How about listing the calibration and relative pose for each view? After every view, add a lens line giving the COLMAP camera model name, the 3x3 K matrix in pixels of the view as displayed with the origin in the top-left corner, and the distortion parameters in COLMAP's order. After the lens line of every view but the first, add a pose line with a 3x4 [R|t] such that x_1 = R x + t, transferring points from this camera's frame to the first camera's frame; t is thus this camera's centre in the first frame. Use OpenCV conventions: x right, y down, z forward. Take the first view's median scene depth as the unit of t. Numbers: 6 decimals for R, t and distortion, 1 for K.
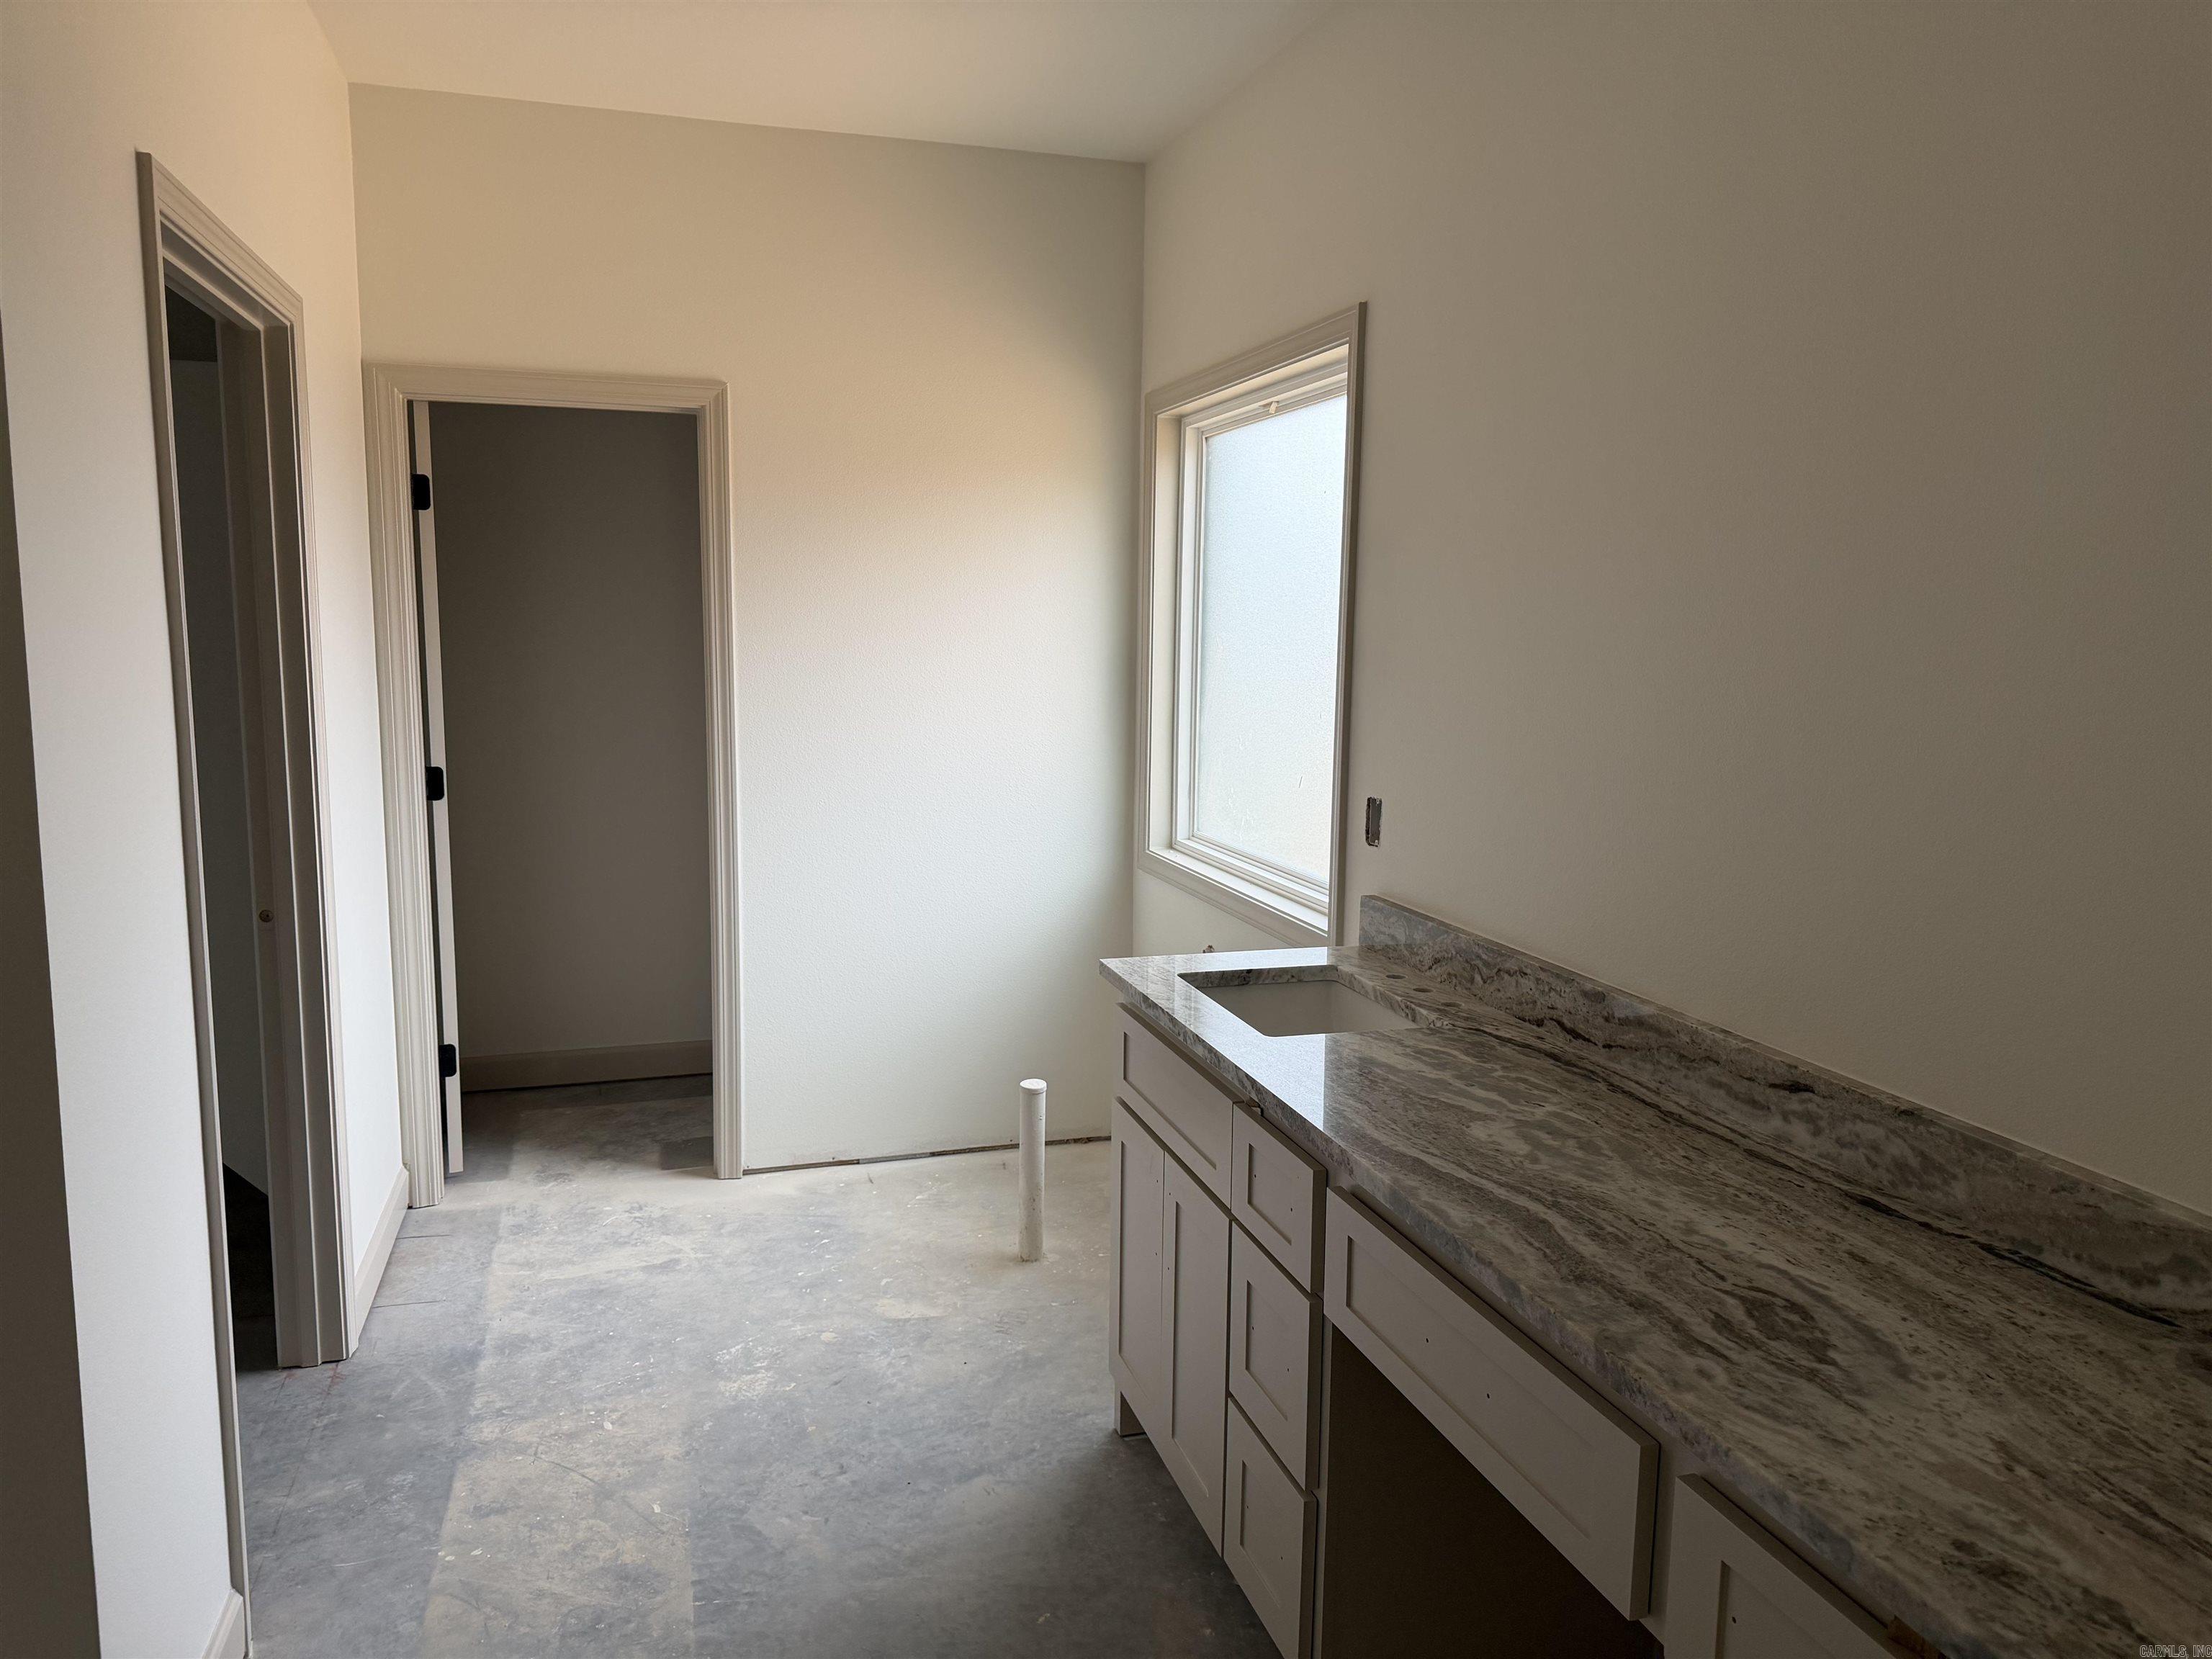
lens RADIAL K [[1559.4, 0, 1106.0], [0, 1559.4, 829.5], [0, 0, 1]] dist [0.022750, -0.026488]
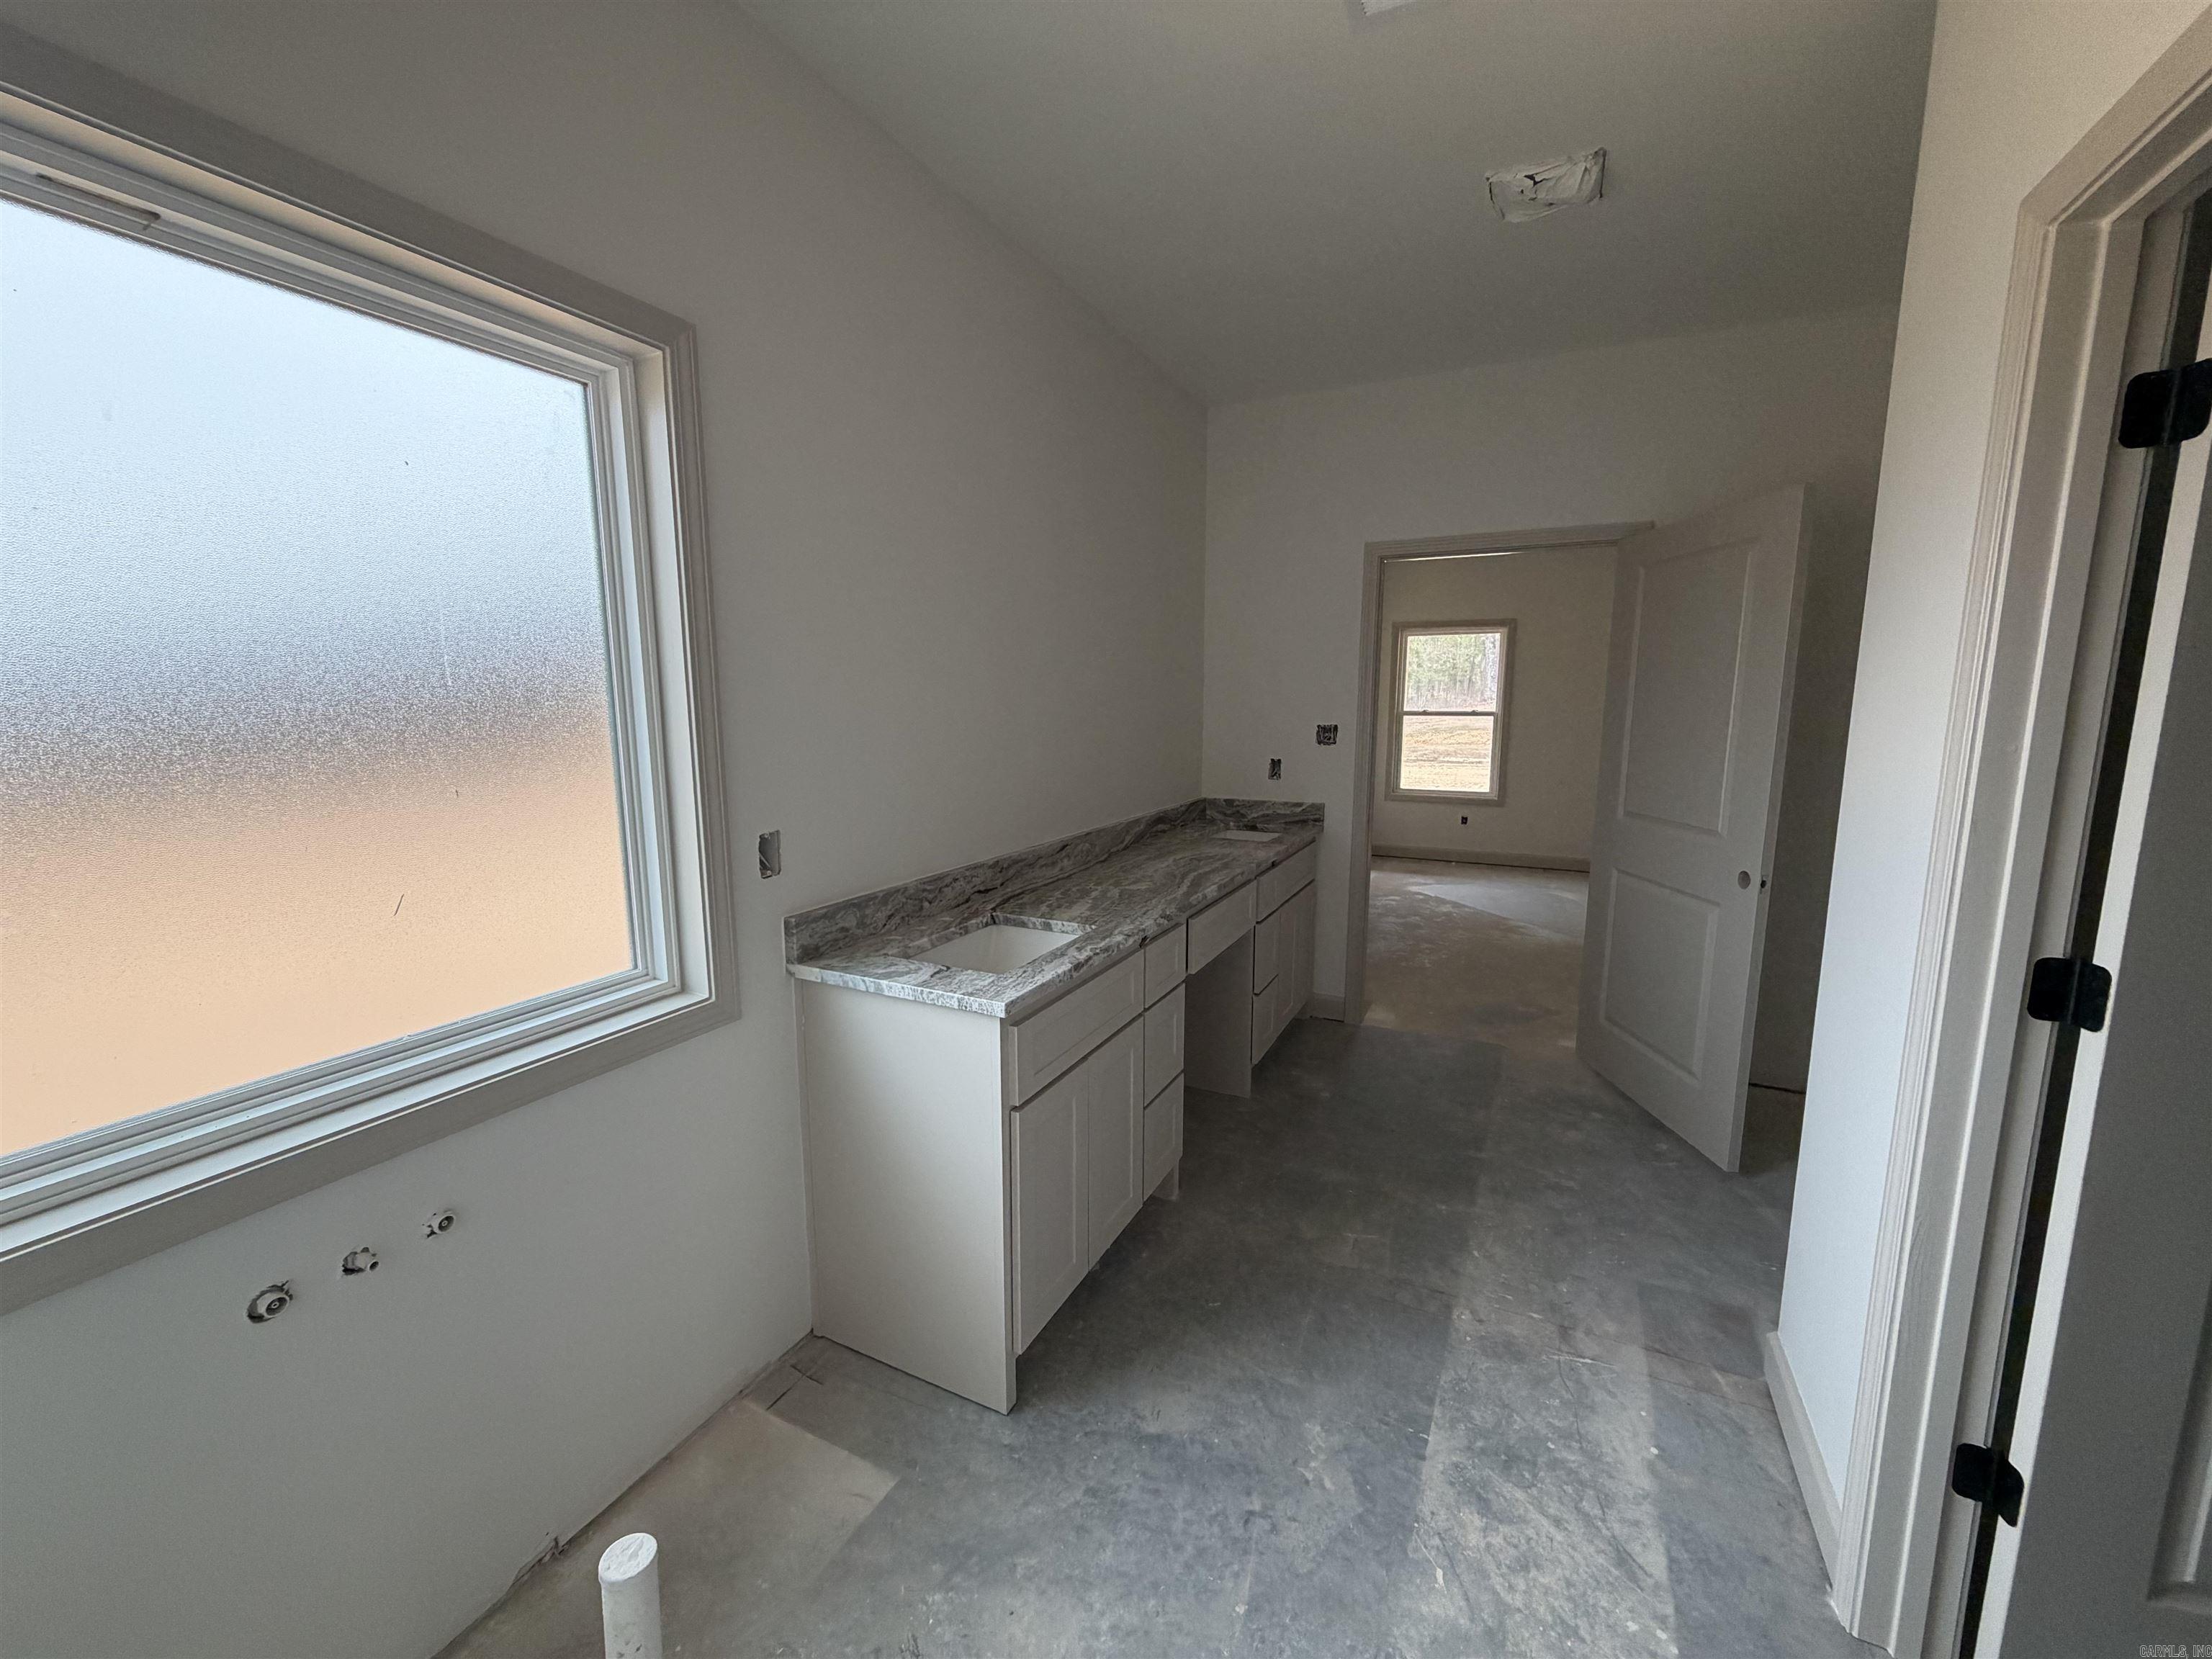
lens RADIAL K [[877.1, 0, 1102.2], [0, 877.1, 833.9], [0, 0, 1]] dist [0.001210, -0.000146]
pose [[-0.726155, -0.113993, 0.678016, -0.487966], [0.088810, 0.962345, 0.256913, -0.186580], [-0.681771, 0.246773, -0.688688, 1.516733]]
